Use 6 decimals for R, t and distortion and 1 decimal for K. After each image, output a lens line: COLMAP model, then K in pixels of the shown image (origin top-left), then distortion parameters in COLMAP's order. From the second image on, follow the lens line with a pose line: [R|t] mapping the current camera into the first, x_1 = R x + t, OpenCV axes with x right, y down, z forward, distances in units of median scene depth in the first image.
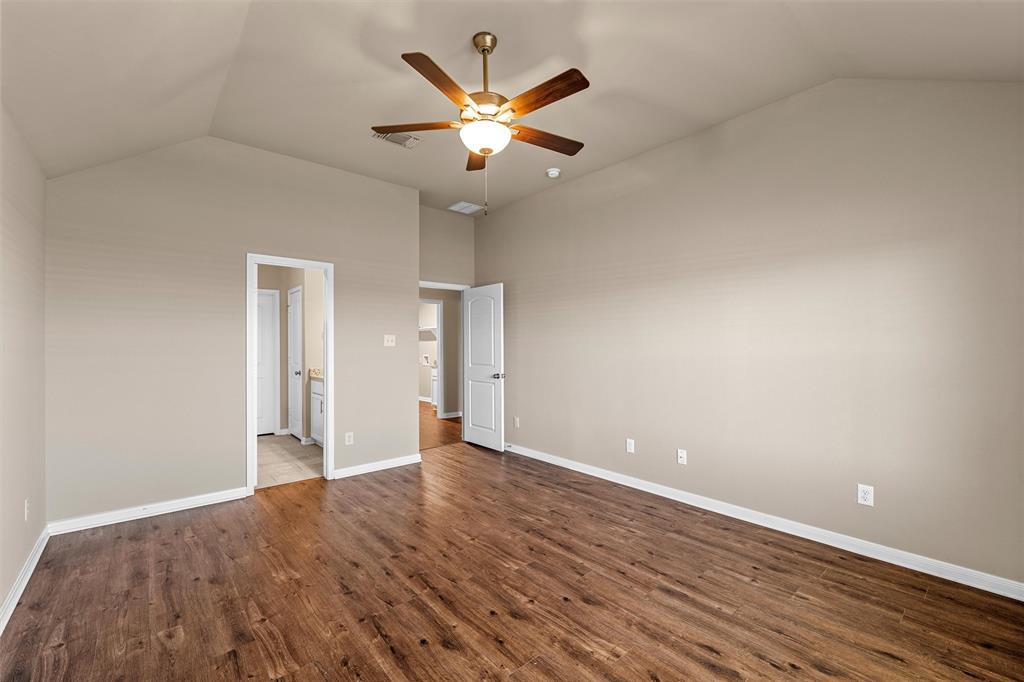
lens RADIAL K [[460.7, 0, 513.3], [0, 460.7, 345.6], [0, 0, 1]] dist [-0.000347, -0.000050]
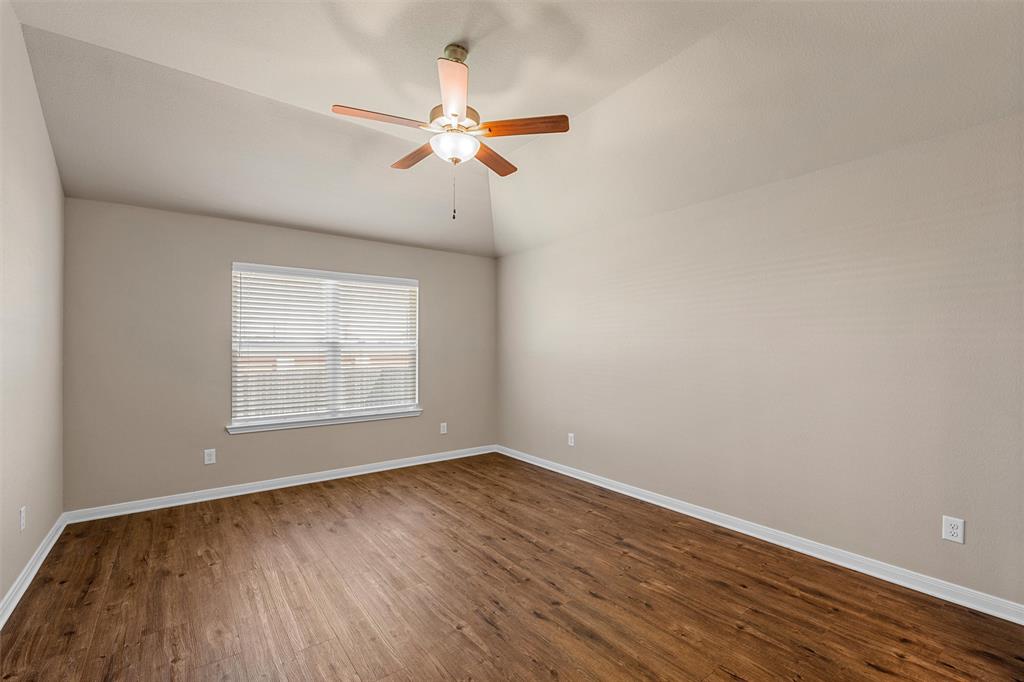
lens RADIAL K [[460.7, 0, 513.3], [0, 460.7, 345.6], [0, 0, 1]] dist [-0.000347, -0.000050]
pose [[-0.998366, -0.000436, 0.057145, -0.243968], [-0.000509, 0.999999, -0.001263, -0.008091], [-0.057144, -0.001290, -0.998365, 1.974782]]
